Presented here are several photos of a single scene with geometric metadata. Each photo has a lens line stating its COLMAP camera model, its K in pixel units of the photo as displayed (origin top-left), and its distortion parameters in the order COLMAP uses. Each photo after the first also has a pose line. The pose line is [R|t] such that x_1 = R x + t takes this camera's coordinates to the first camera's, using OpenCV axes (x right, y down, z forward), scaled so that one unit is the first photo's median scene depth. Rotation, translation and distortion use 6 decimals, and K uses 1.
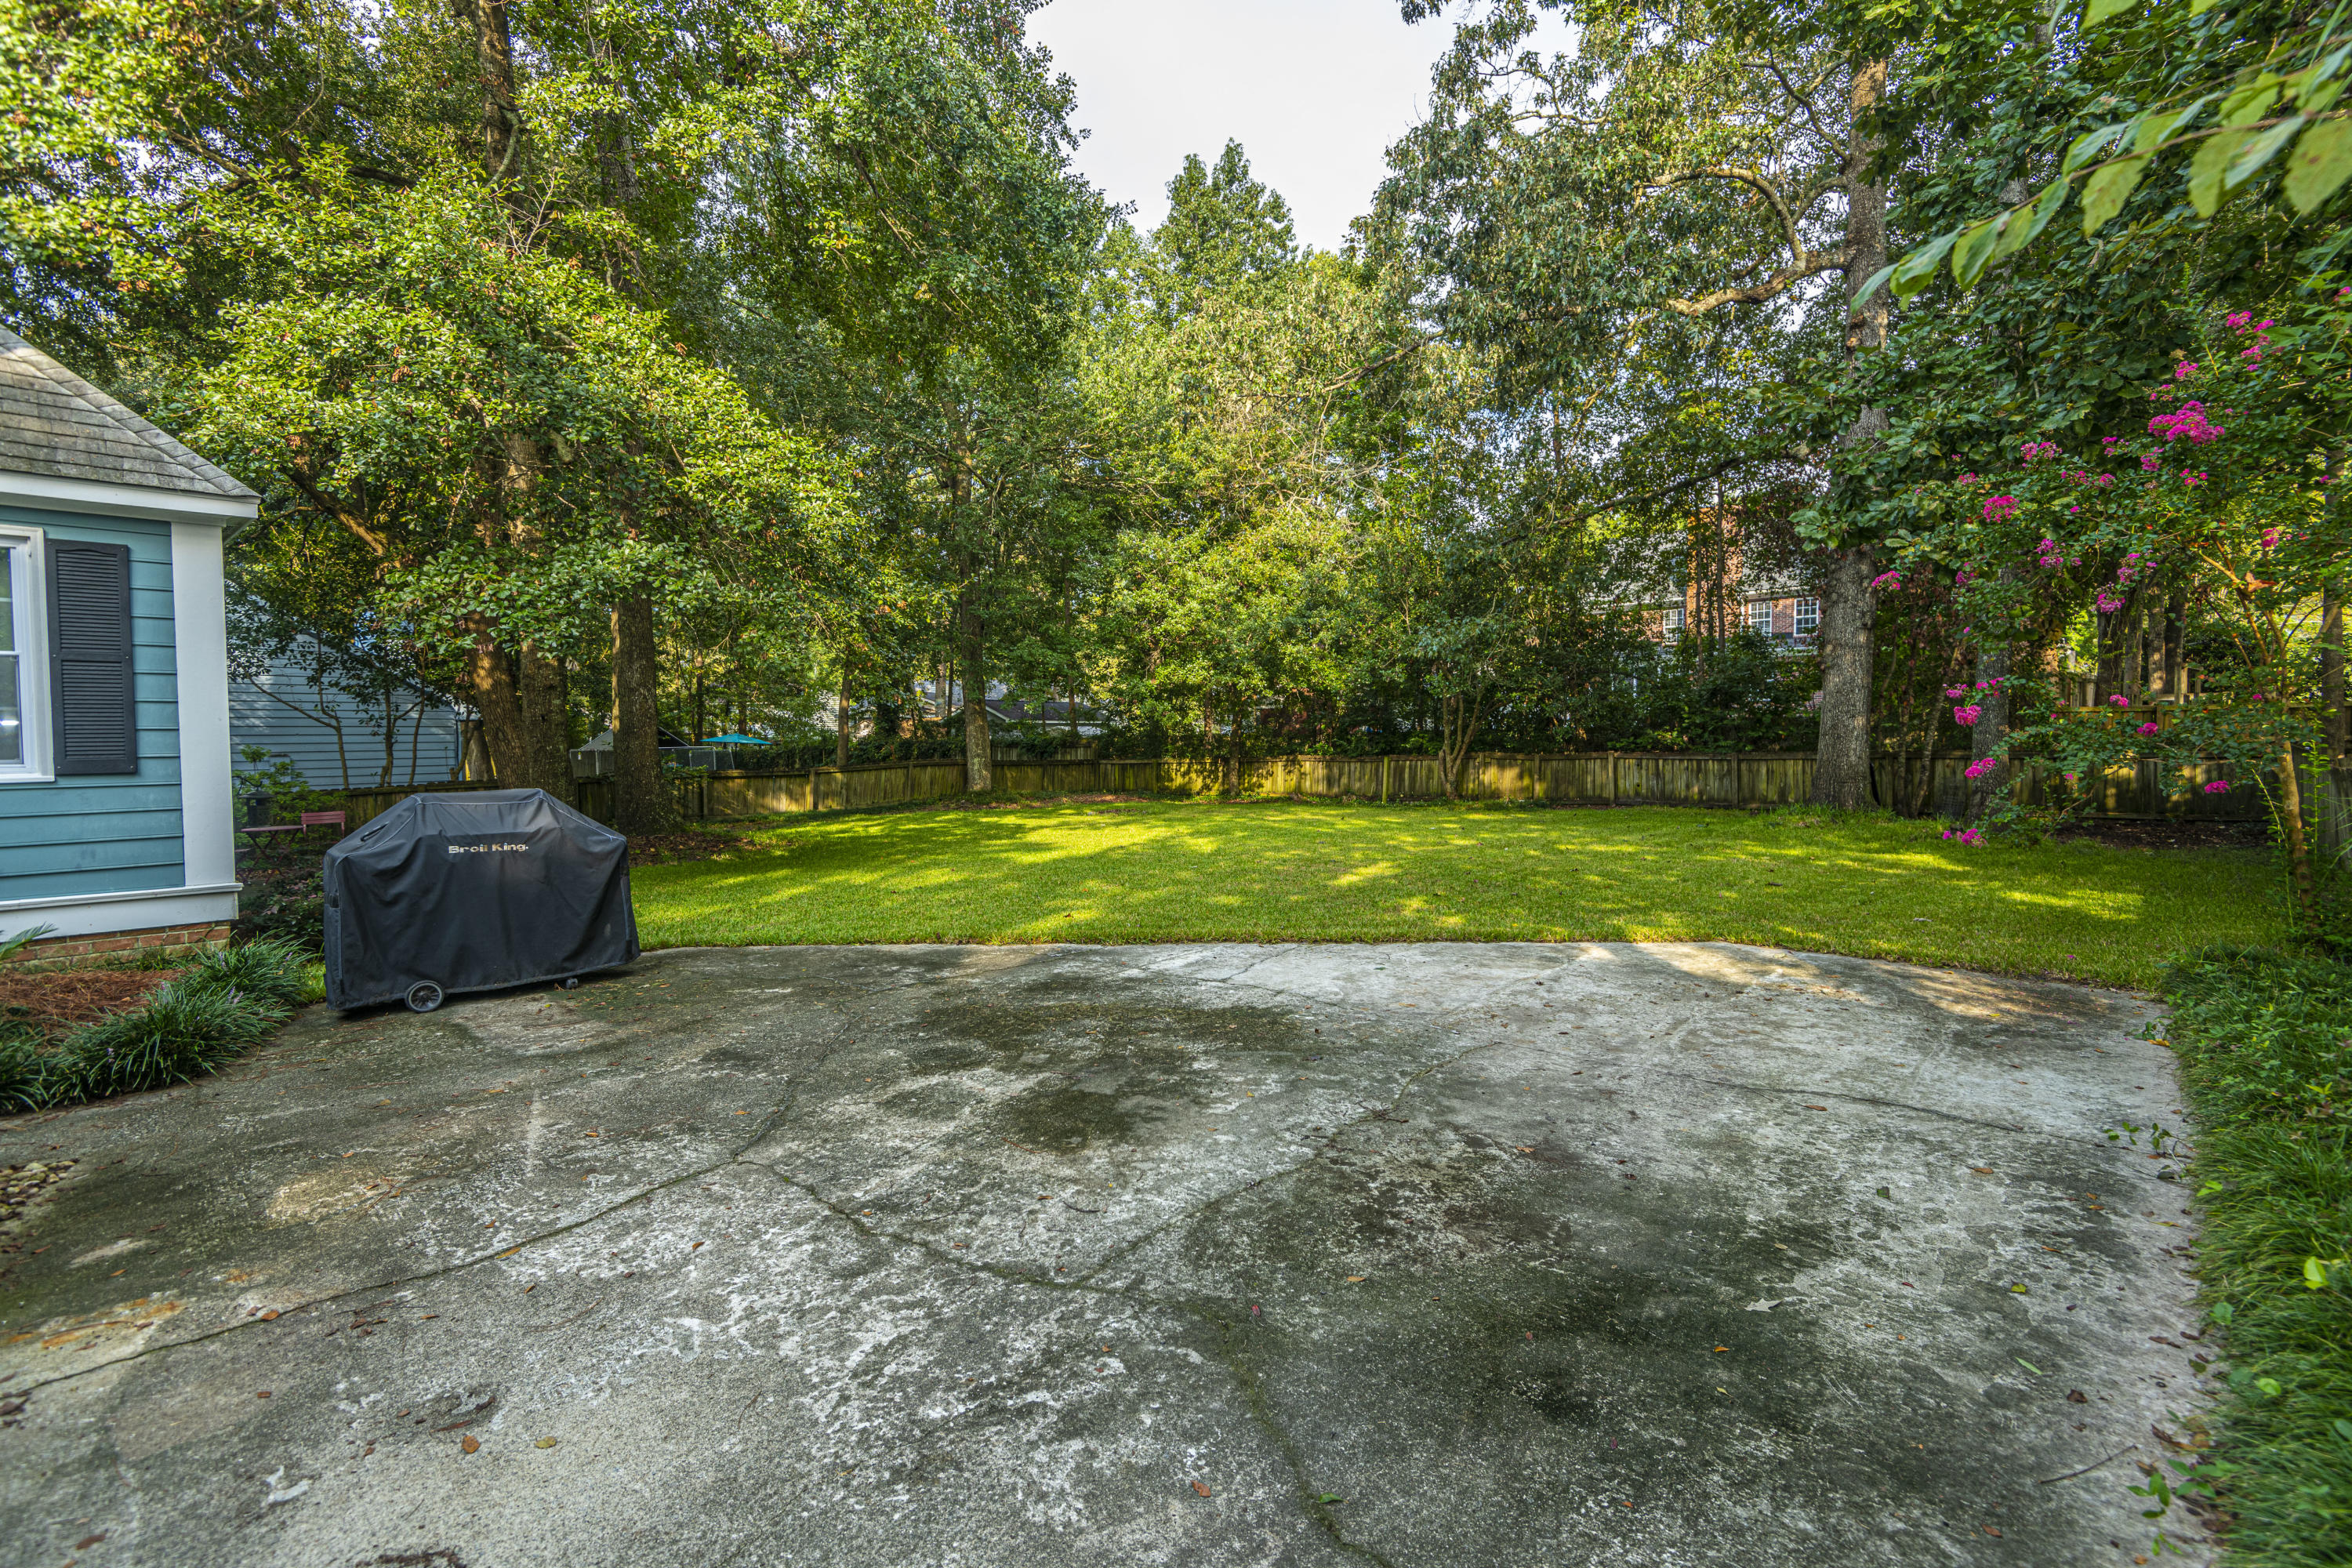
lens RADIAL K [[1071.2, 0, 1166.8], [0, 1071.2, 772.0], [0, 0, 1]] dist [0.042138, -0.022285]
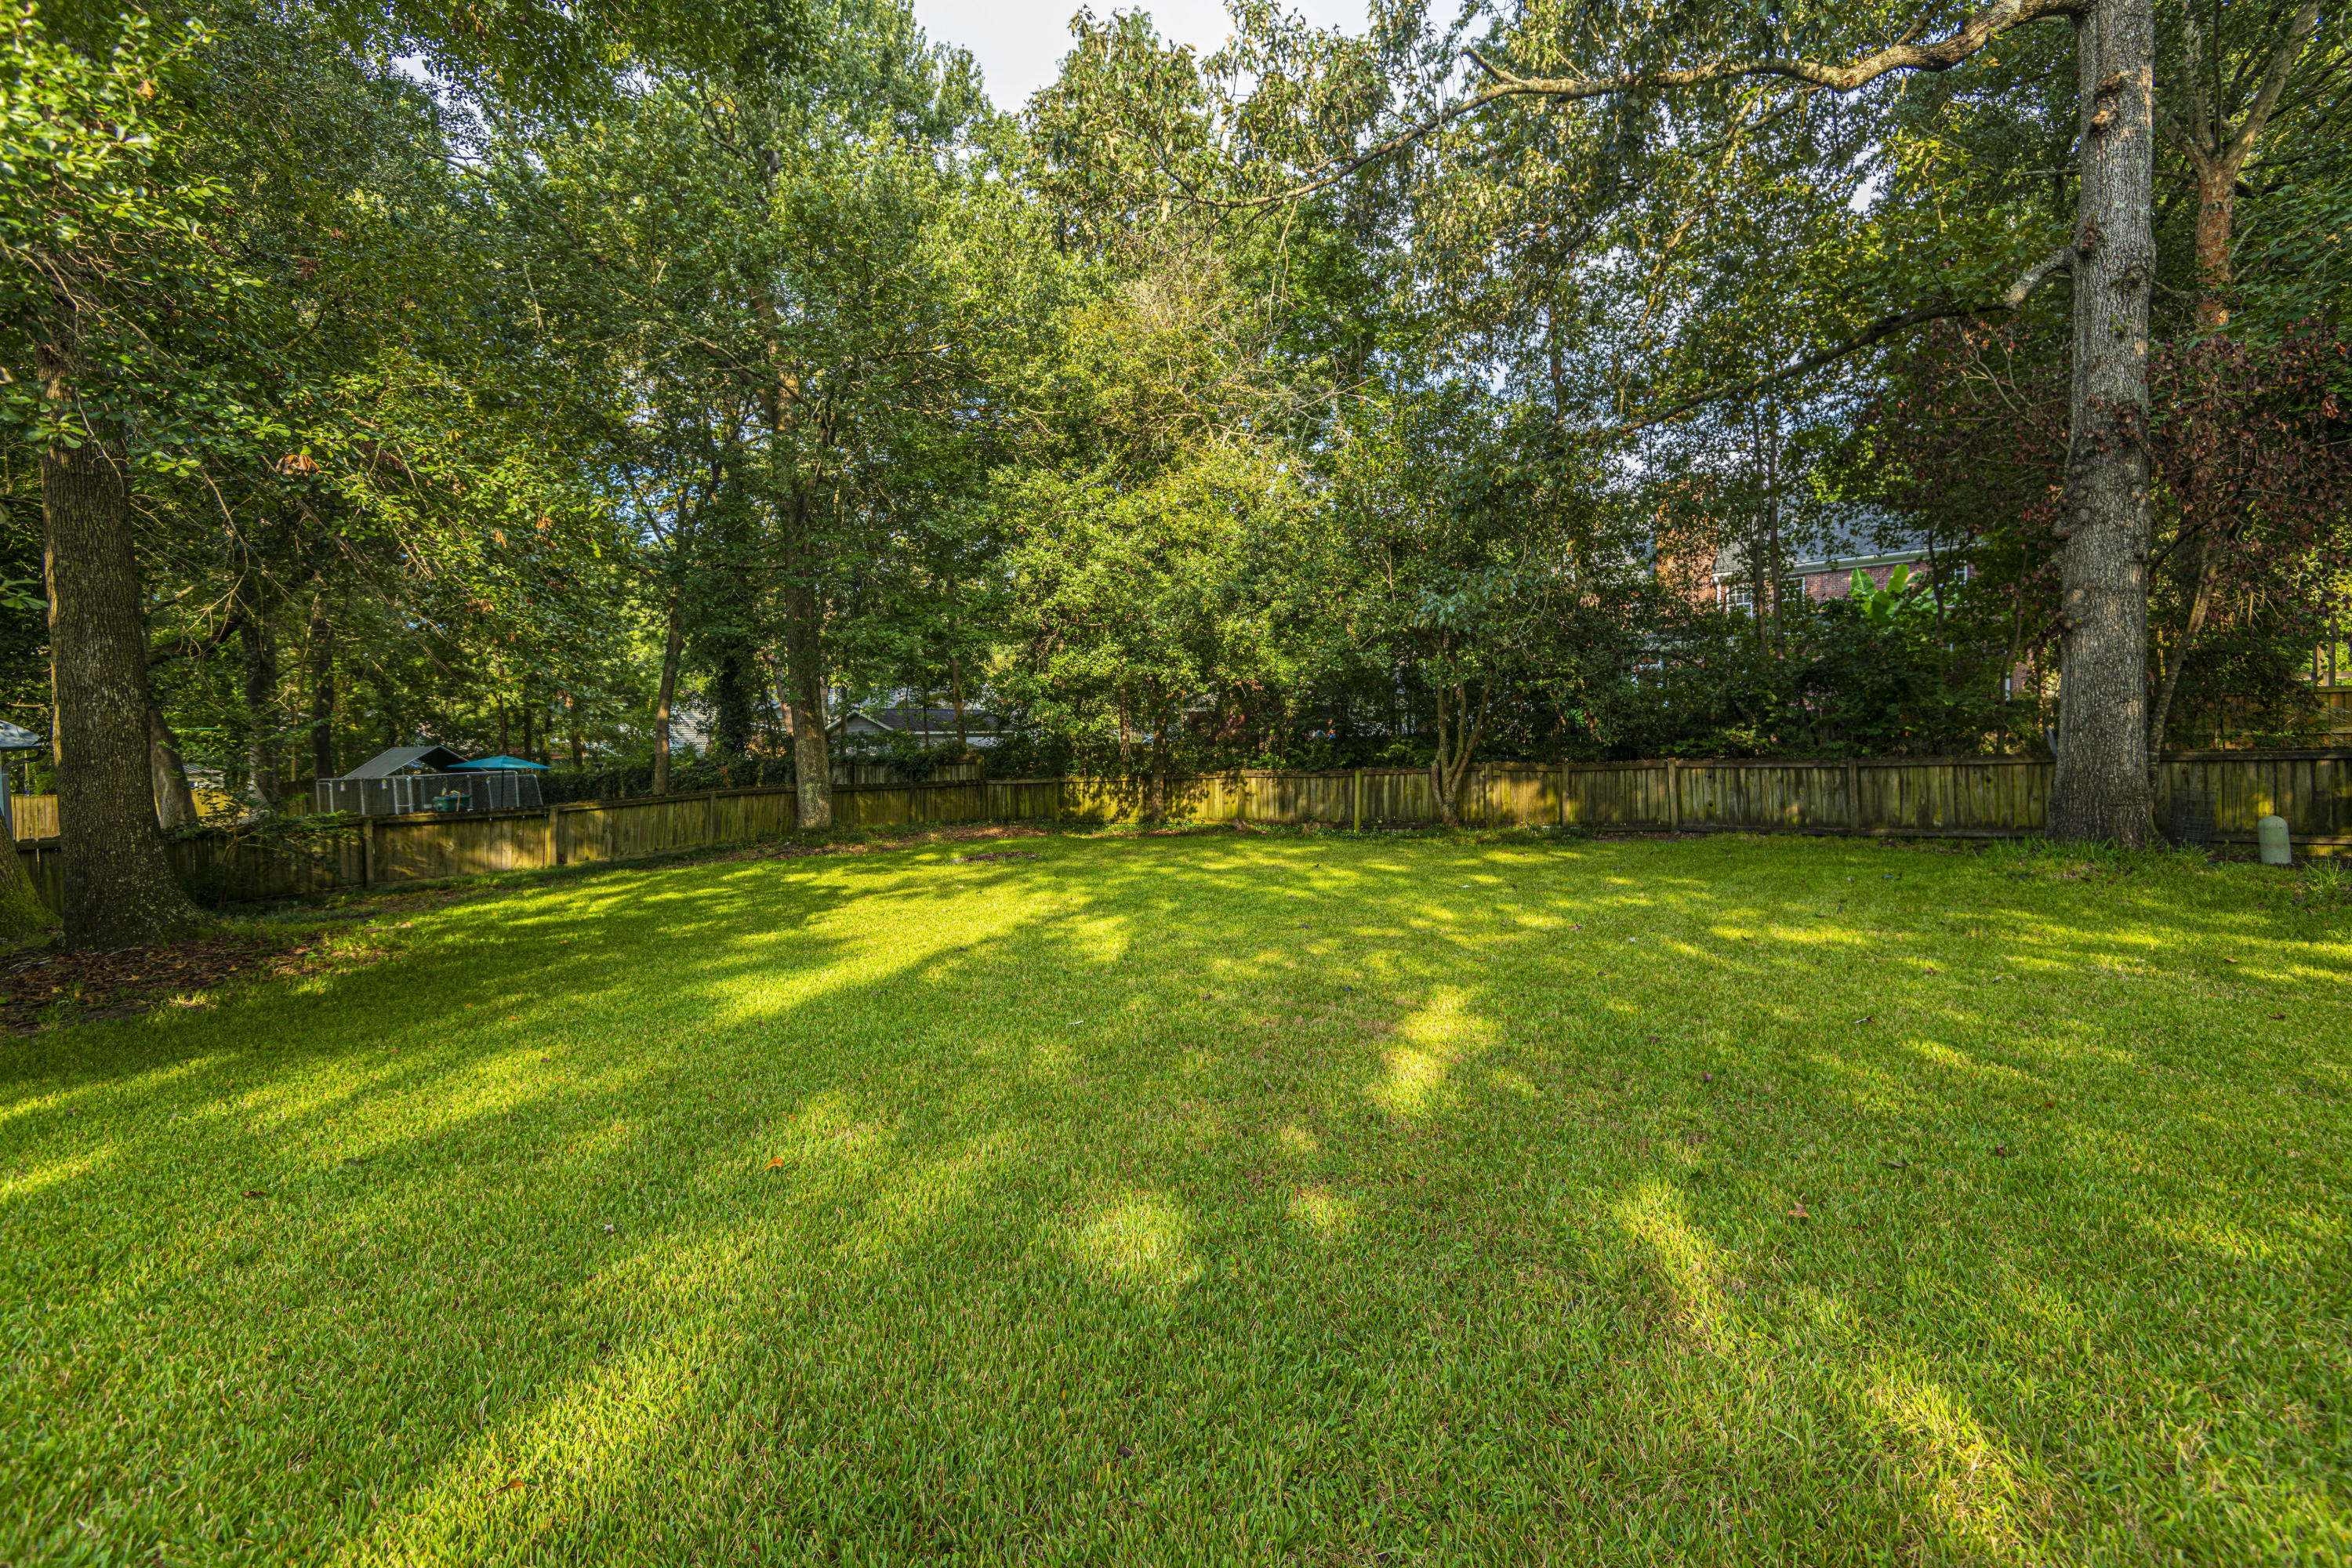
lens RADIAL K [[1071.2, 0, 1166.8], [0, 1071.2, 772.0], [0, 0, 1]] dist [0.042138, -0.022285]
pose [[0.997372, -0.021022, 0.069333, 0.018503], [0.021521, 0.999748, -0.006448, -0.011450], [-0.069180, 0.007923, 0.997573, 0.265960]]
